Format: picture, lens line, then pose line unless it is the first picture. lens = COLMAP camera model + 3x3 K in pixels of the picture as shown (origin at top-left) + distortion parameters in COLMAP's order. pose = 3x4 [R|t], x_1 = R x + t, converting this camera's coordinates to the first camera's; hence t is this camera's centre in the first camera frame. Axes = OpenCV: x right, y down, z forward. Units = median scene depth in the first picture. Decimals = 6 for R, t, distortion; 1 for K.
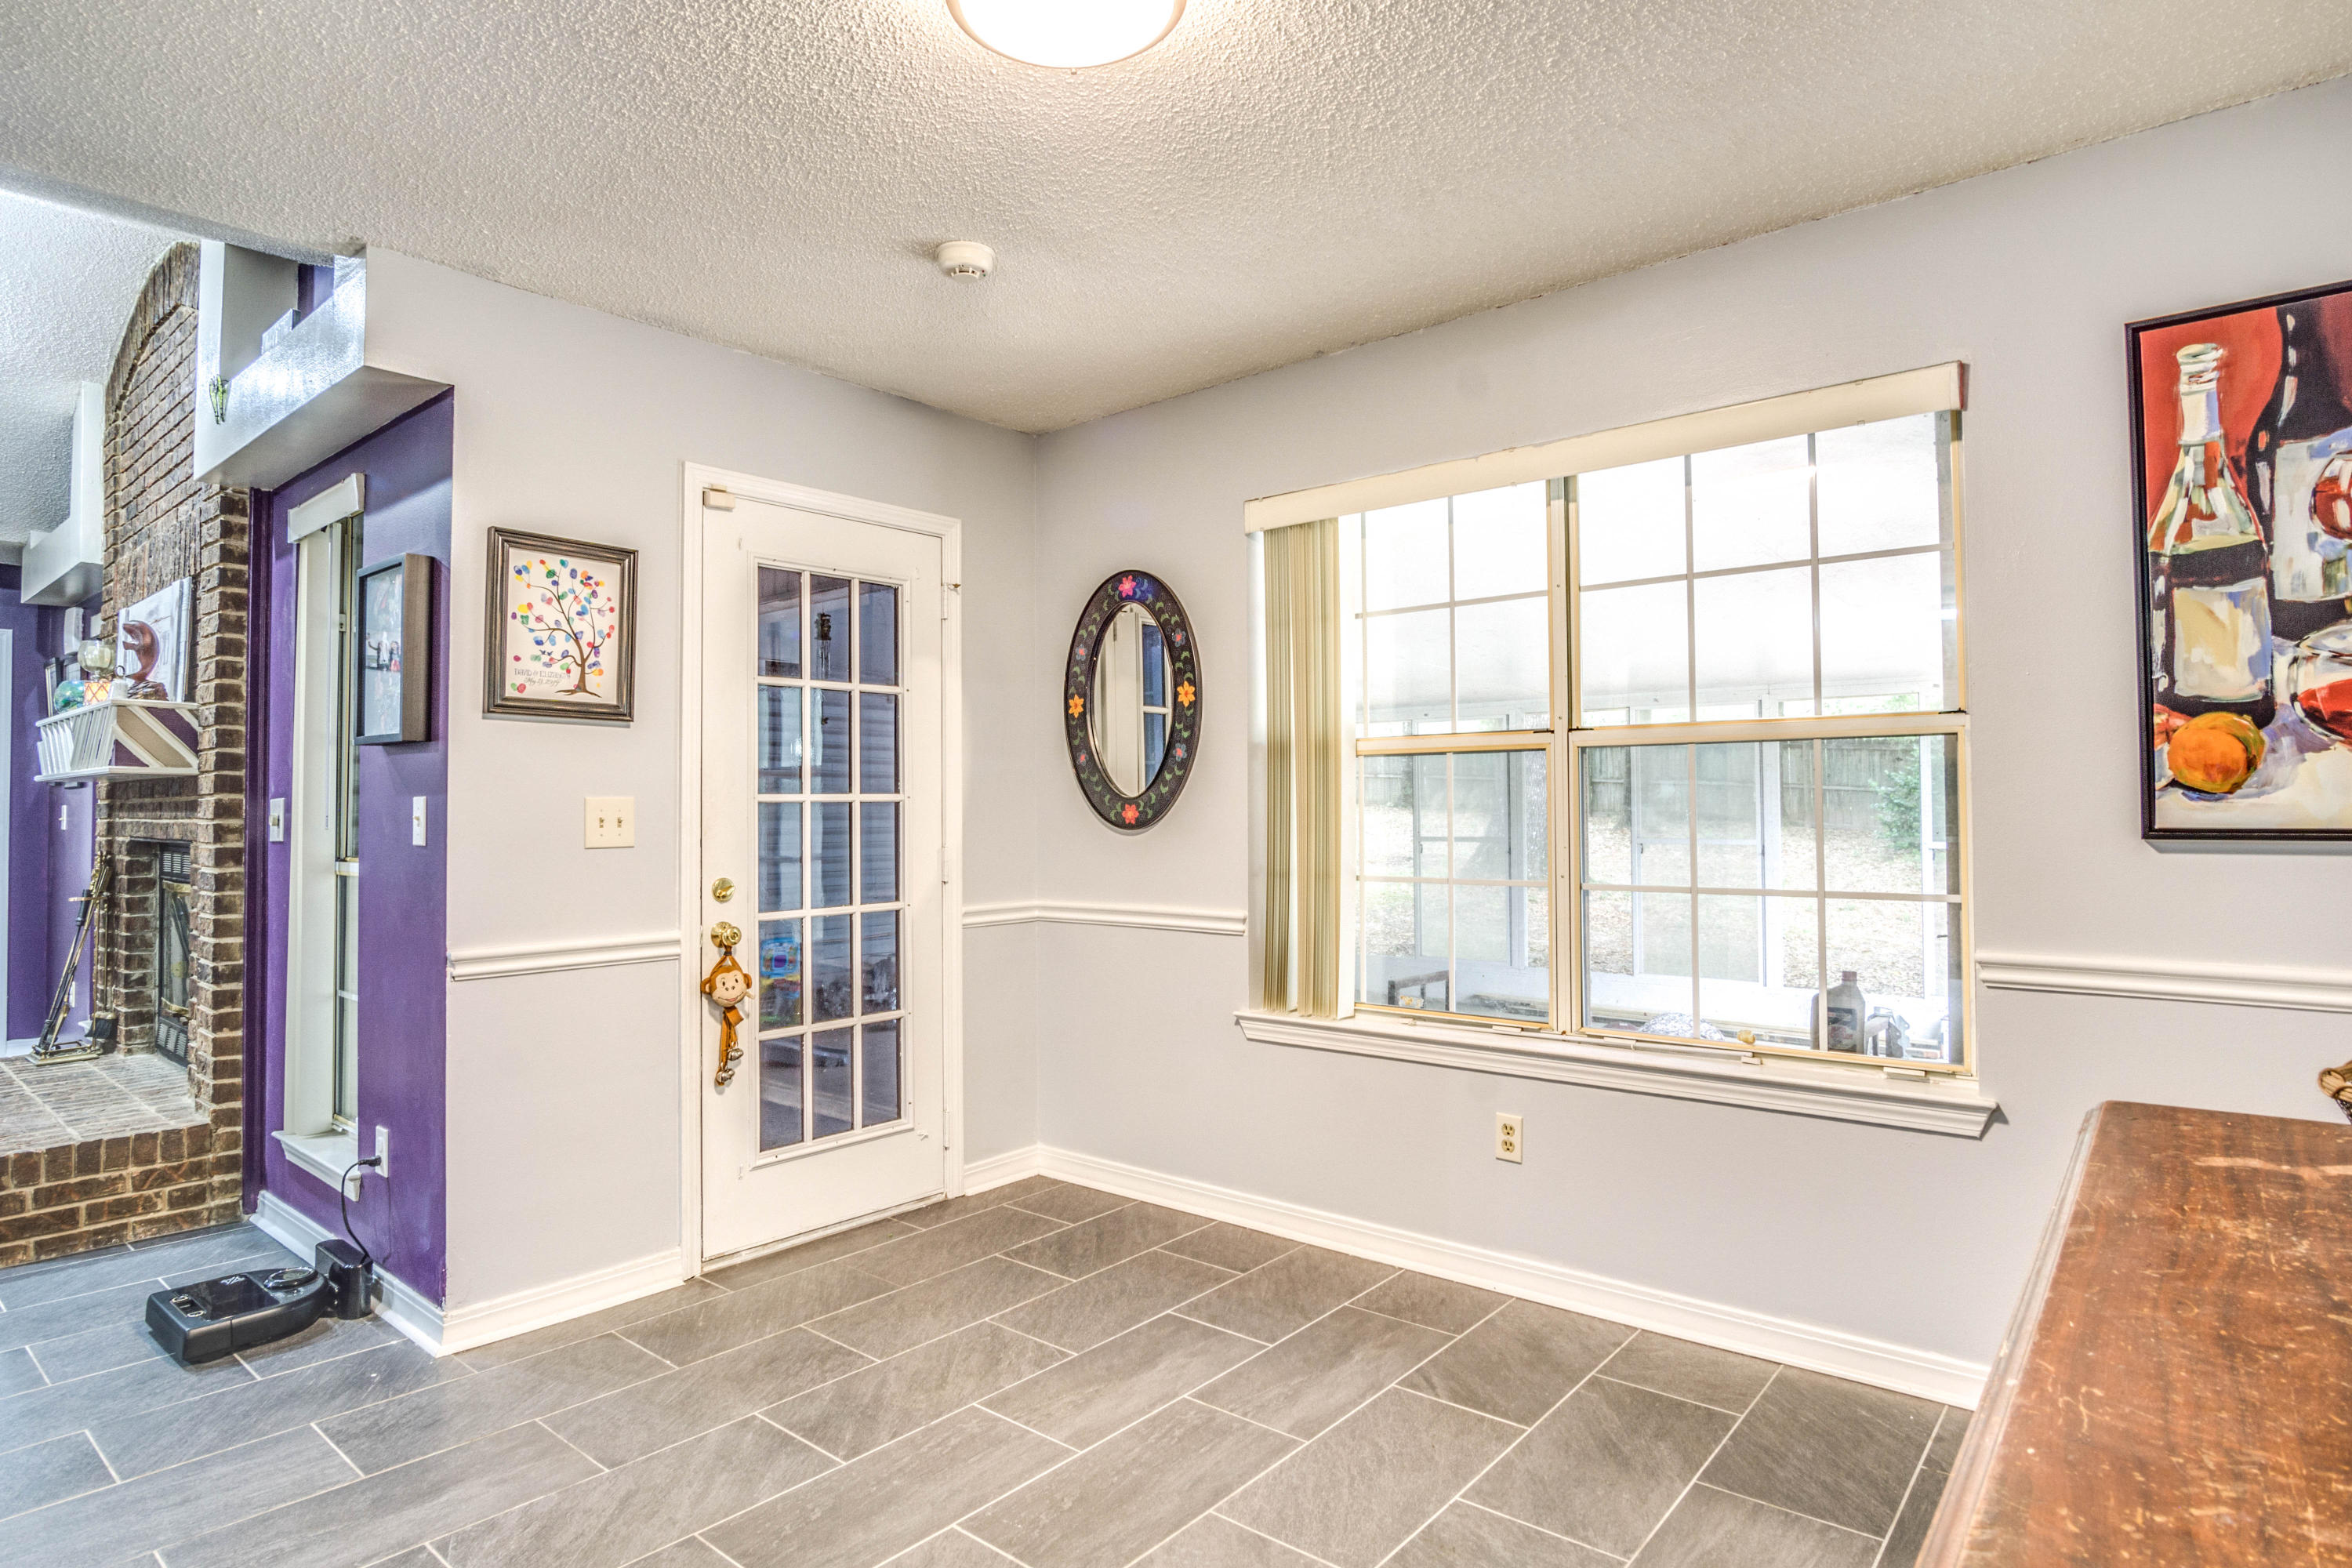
lens RADIAL K [[1259.3, 0, 1162.5], [0, 1259.3, 777.0], [0, 0, 1]] dist [-0.030821, 0.000779]
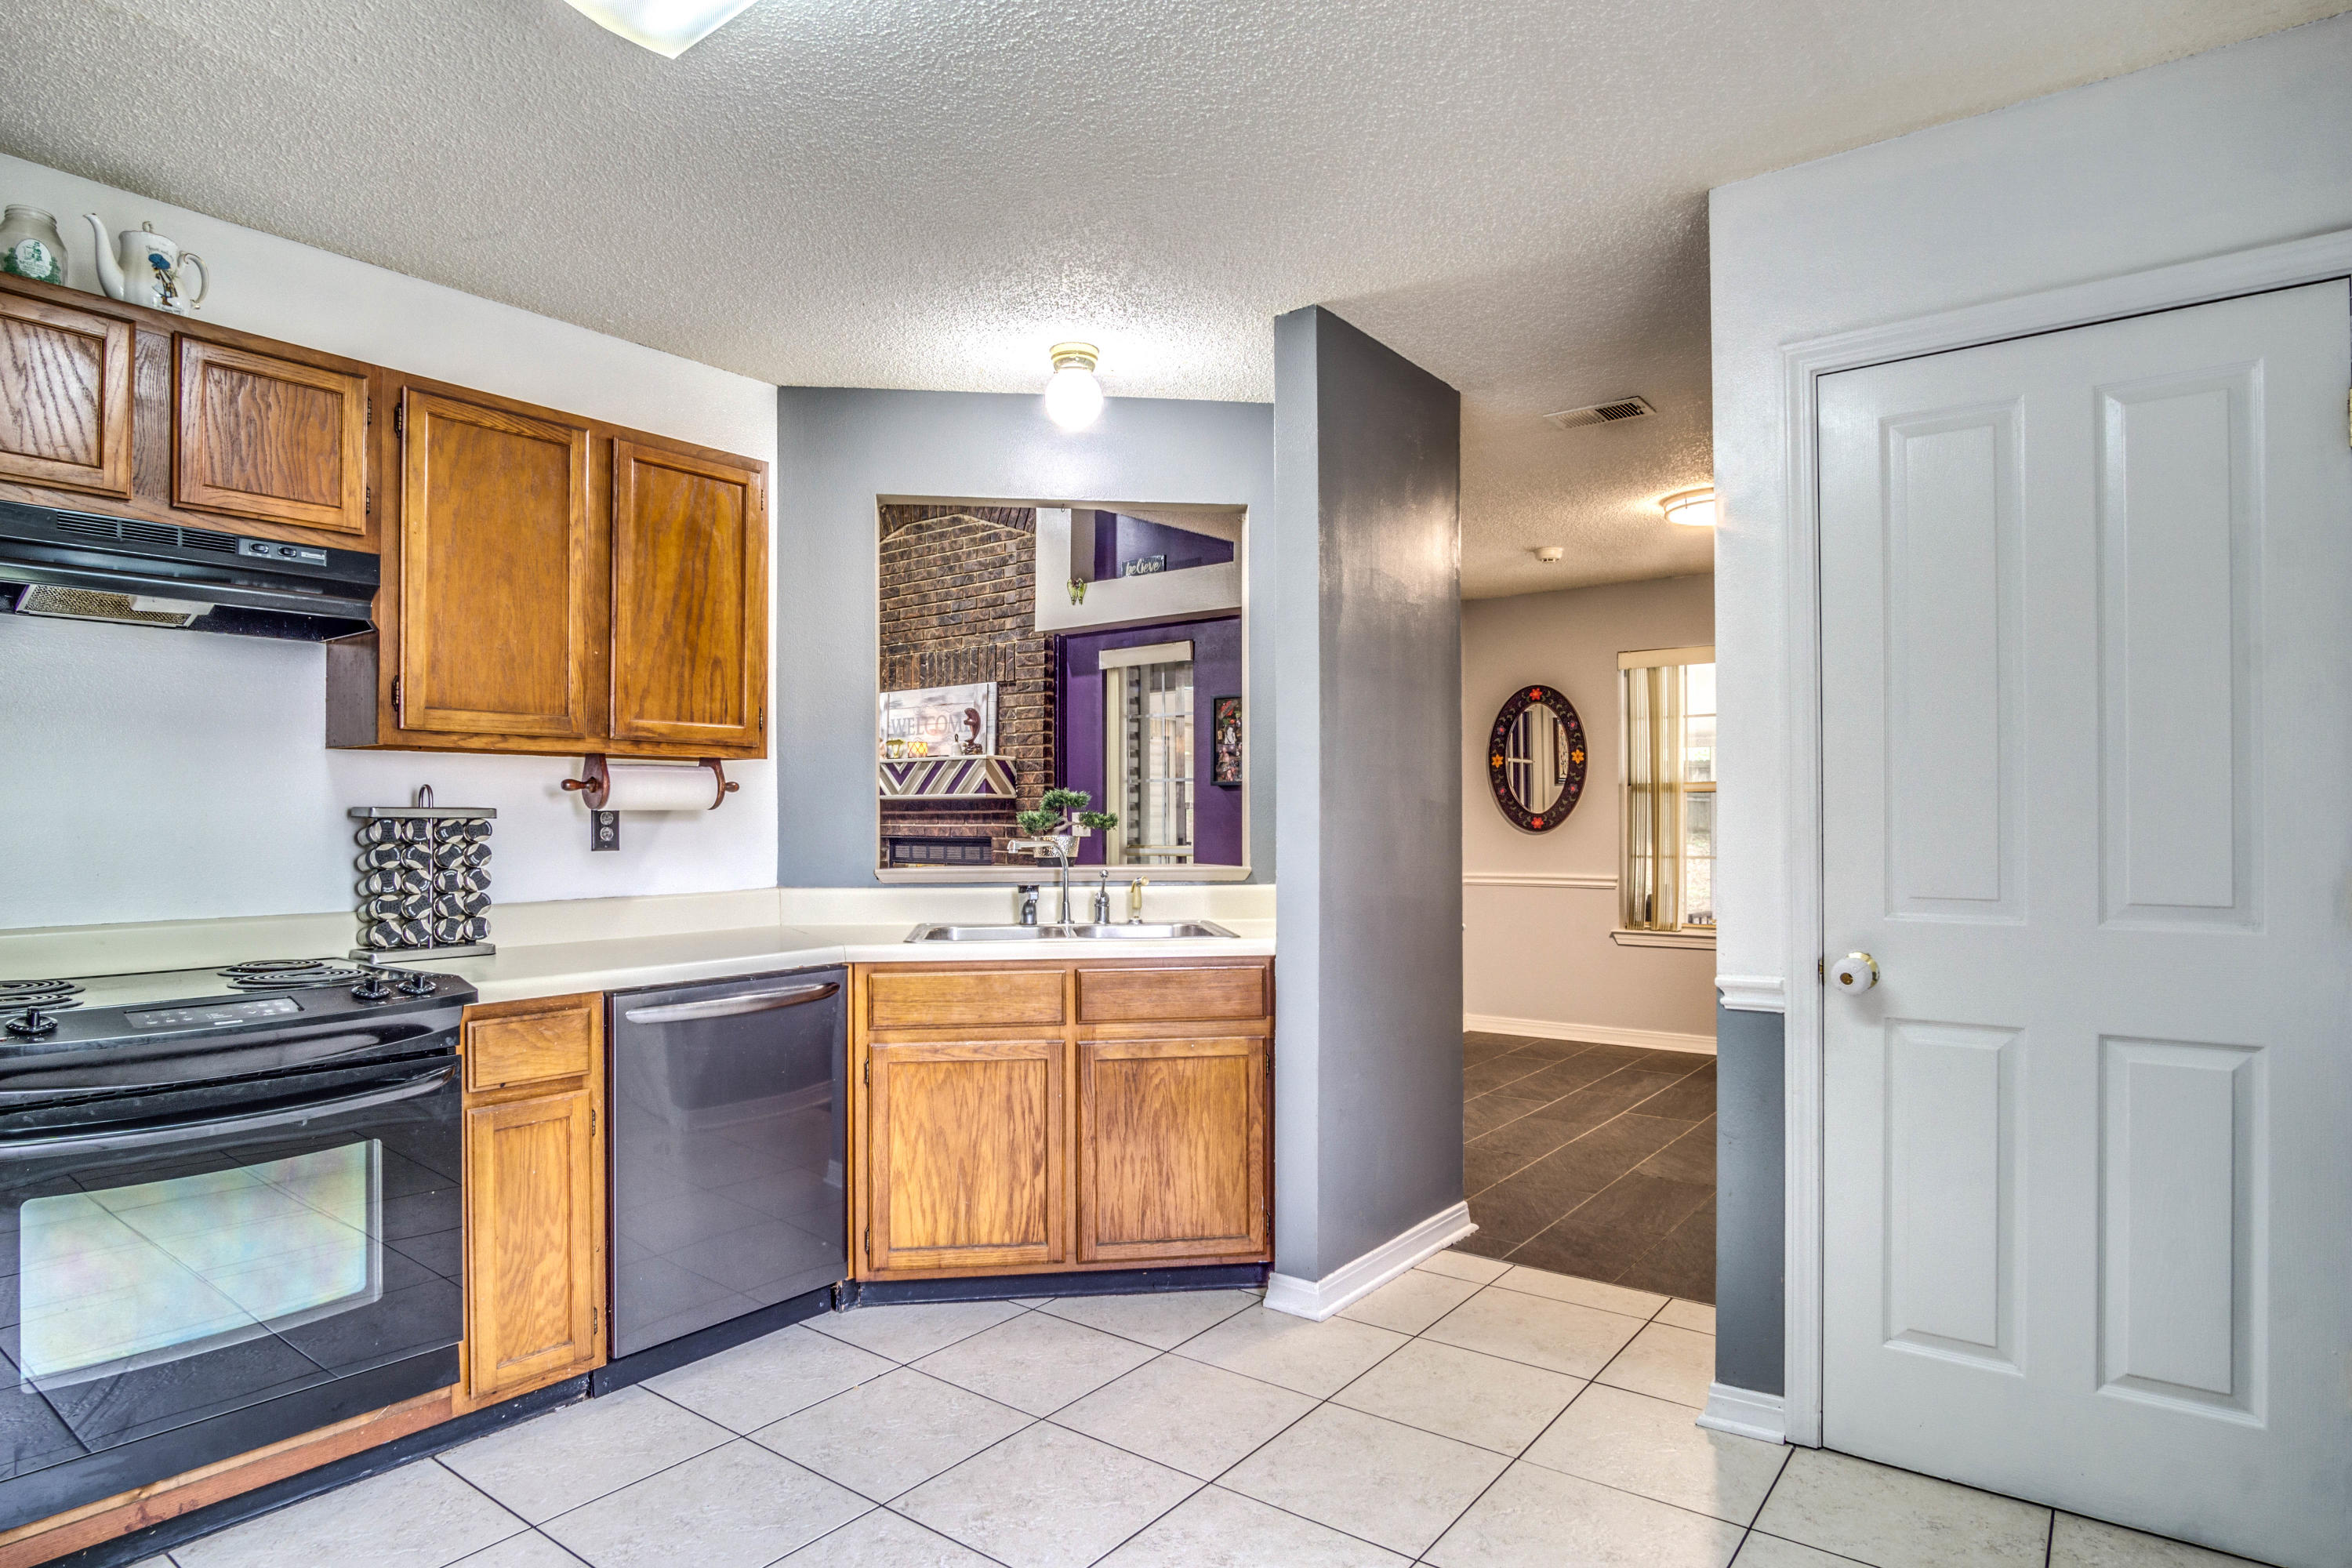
lens RADIAL K [[1278.0, 0, 1181.4], [0, 1278.0, 812.8], [0, 0, 1]] dist [-0.028999, 0.002442]
pose [[0.998492, 0.004140, 0.054740, -0.817089], [-0.005105, 0.999834, 0.017503, -0.017893], [-0.054659, -0.017757, 0.998347, -1.001998]]
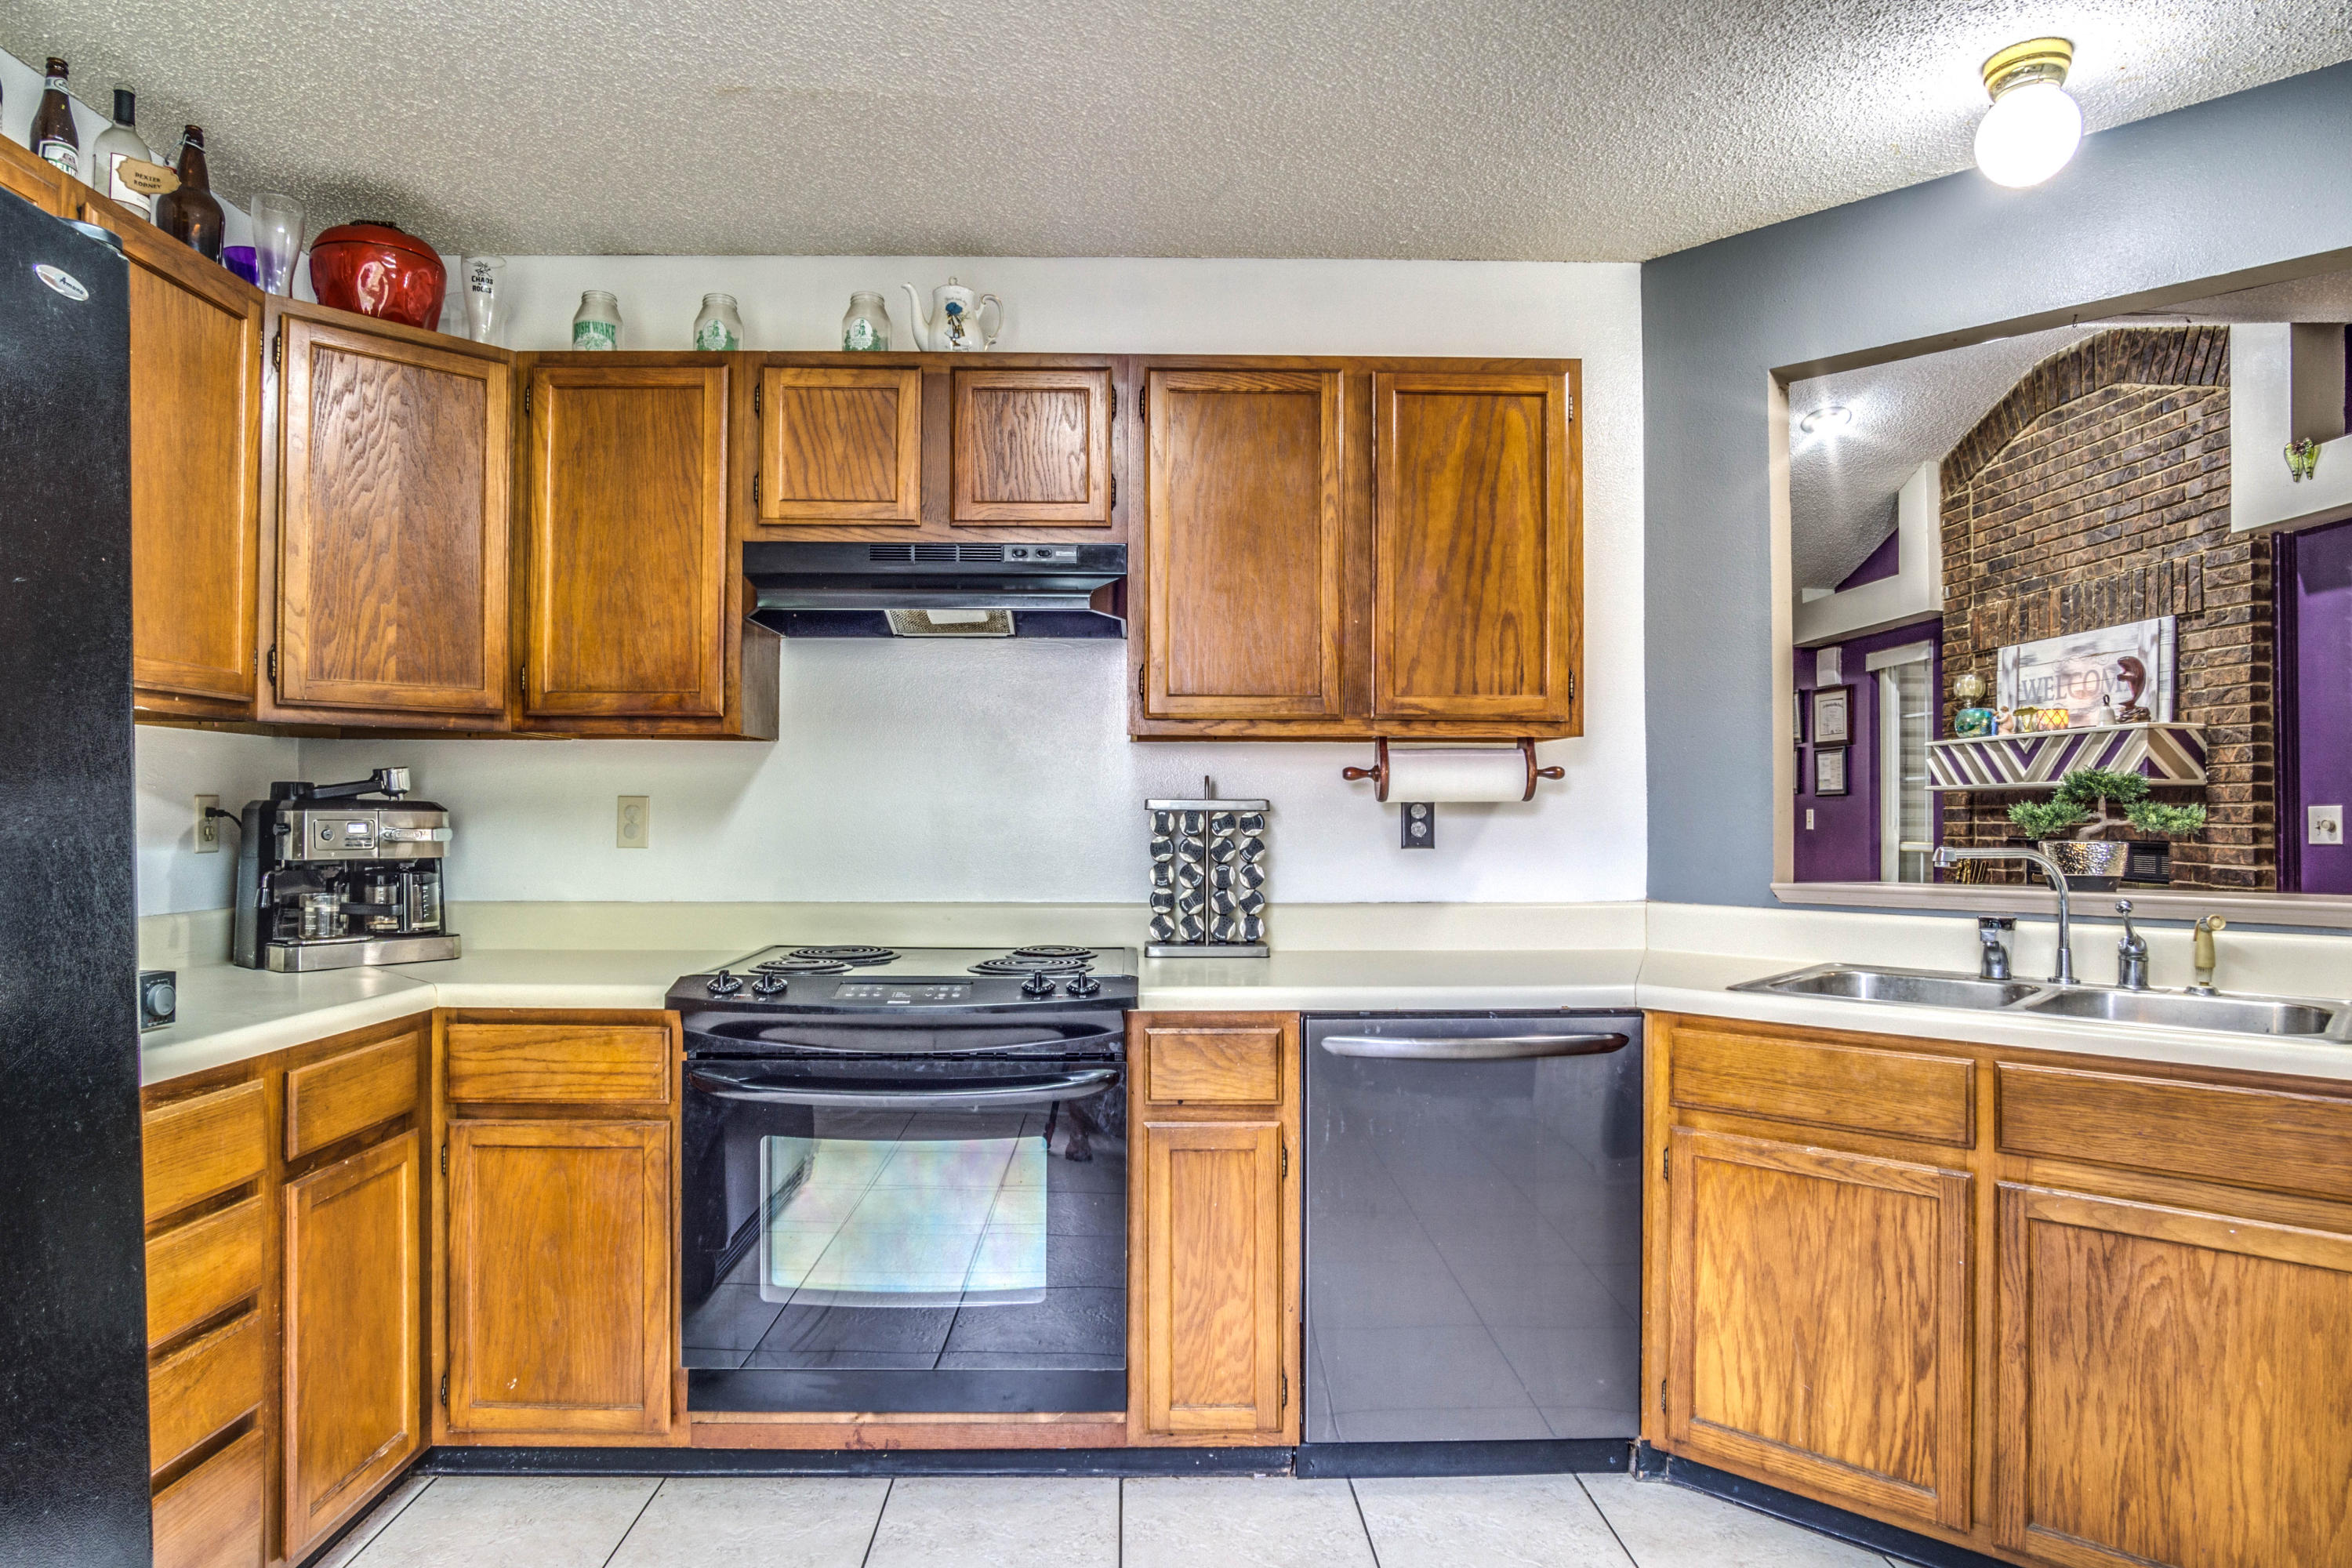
lens RADIAL K [[1357.2, 0, 1169.7], [0, 1357.2, 794.4], [0, 0, 1]] dist [-0.036928, 0.011148]
pose [[0.664485, -0.001922, -0.747299, -0.620901], [0.009476, 0.999938, 0.005854, -0.012129], [0.747242, -0.010971, 0.664462, -0.707737]]
